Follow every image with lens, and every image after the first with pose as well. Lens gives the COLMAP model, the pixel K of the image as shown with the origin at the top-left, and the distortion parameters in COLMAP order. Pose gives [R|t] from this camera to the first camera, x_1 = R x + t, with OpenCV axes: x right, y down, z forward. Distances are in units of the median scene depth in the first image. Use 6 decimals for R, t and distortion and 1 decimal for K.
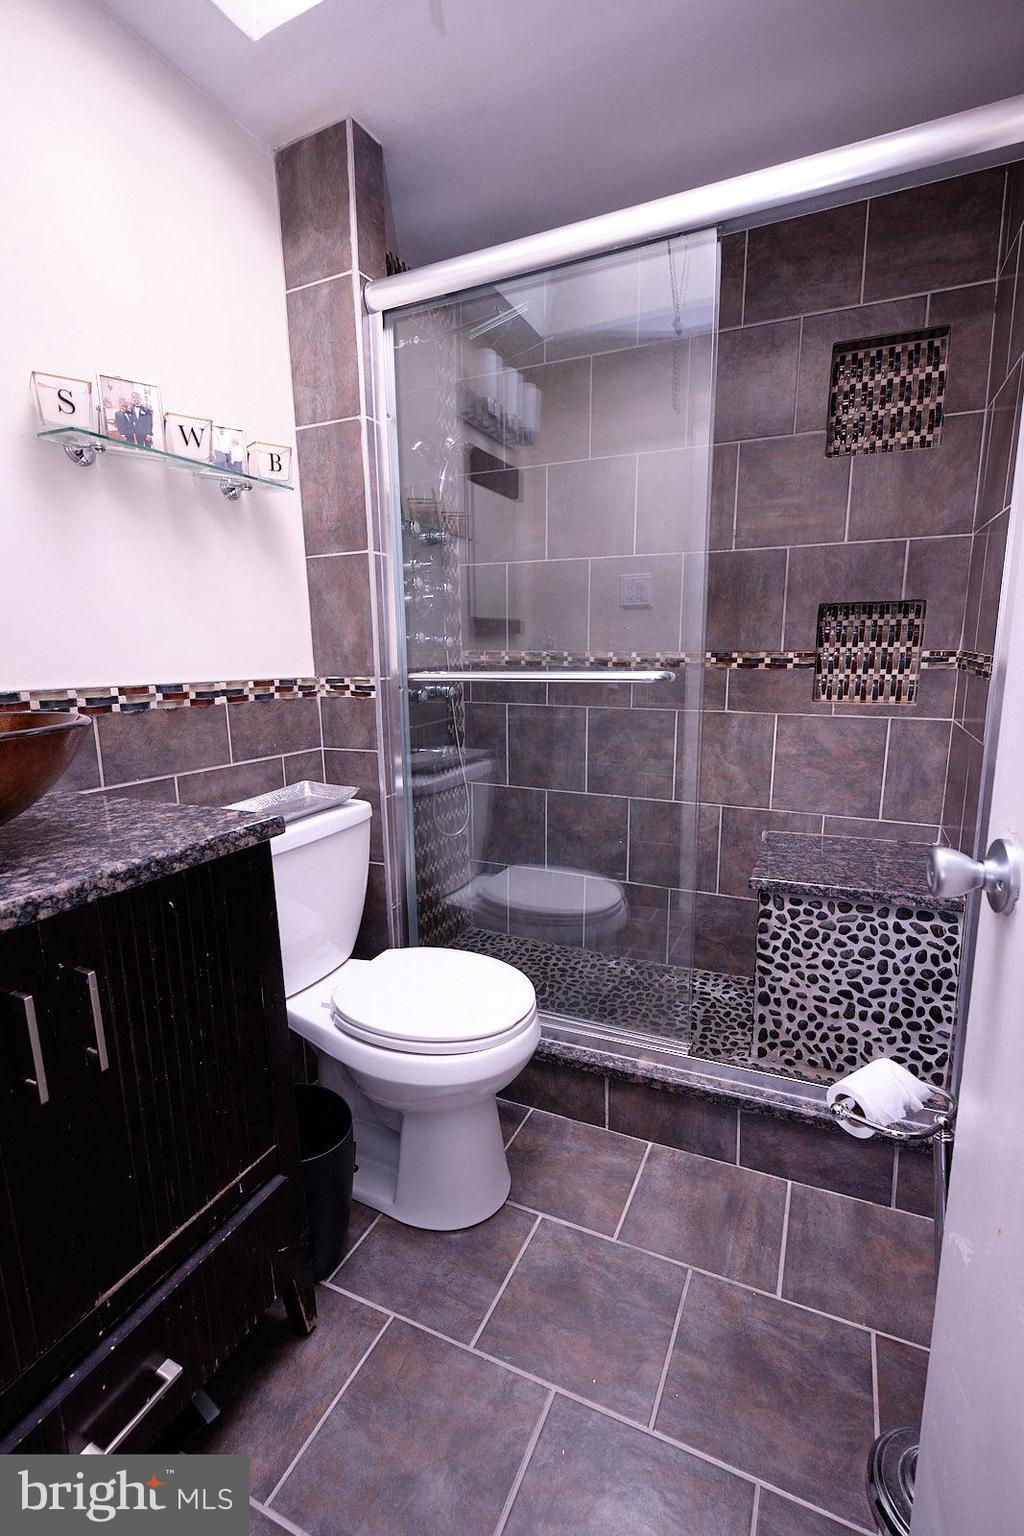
lens RADIAL K [[693.6, 0, 516.0], [0, 693.6, 767.2], [0, 0, 1]] dist [0.009820, -0.007238]
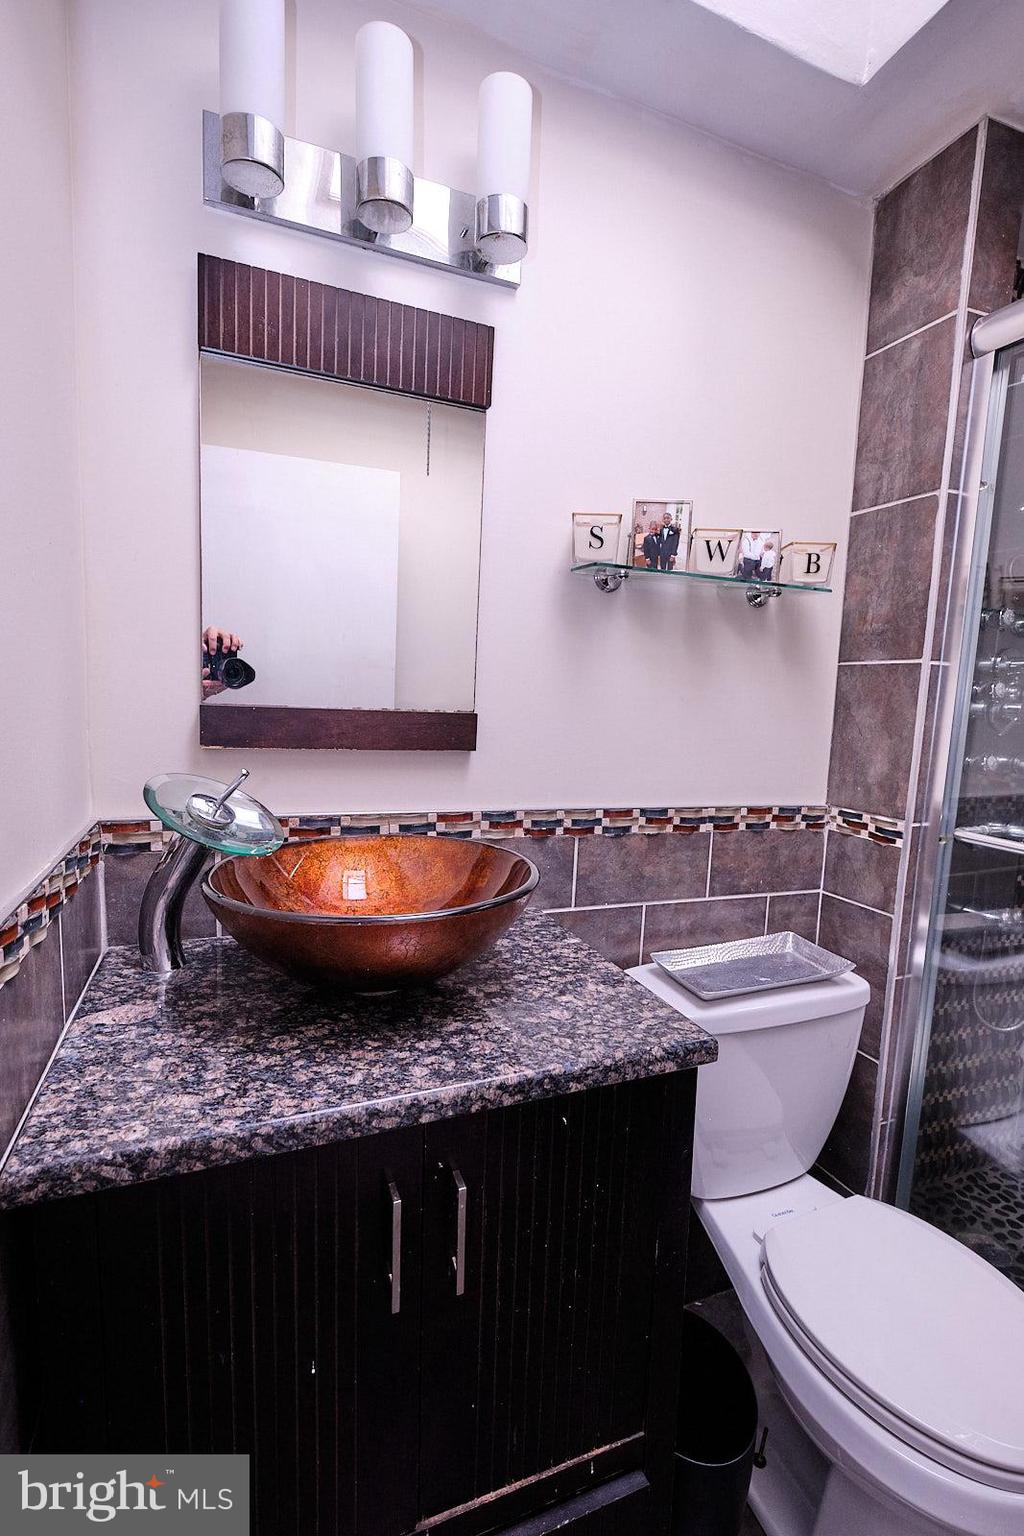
lens RADIAL K [[693.6, 0, 516.0], [0, 693.6, 767.2], [0, 0, 1]] dist [0.009820, -0.007238]
pose [[0.728310, 0.126211, -0.673524, -0.007143], [-0.167420, 0.985879, 0.003704, -0.129280], [0.664481, 0.110063, 0.739156, 0.152660]]
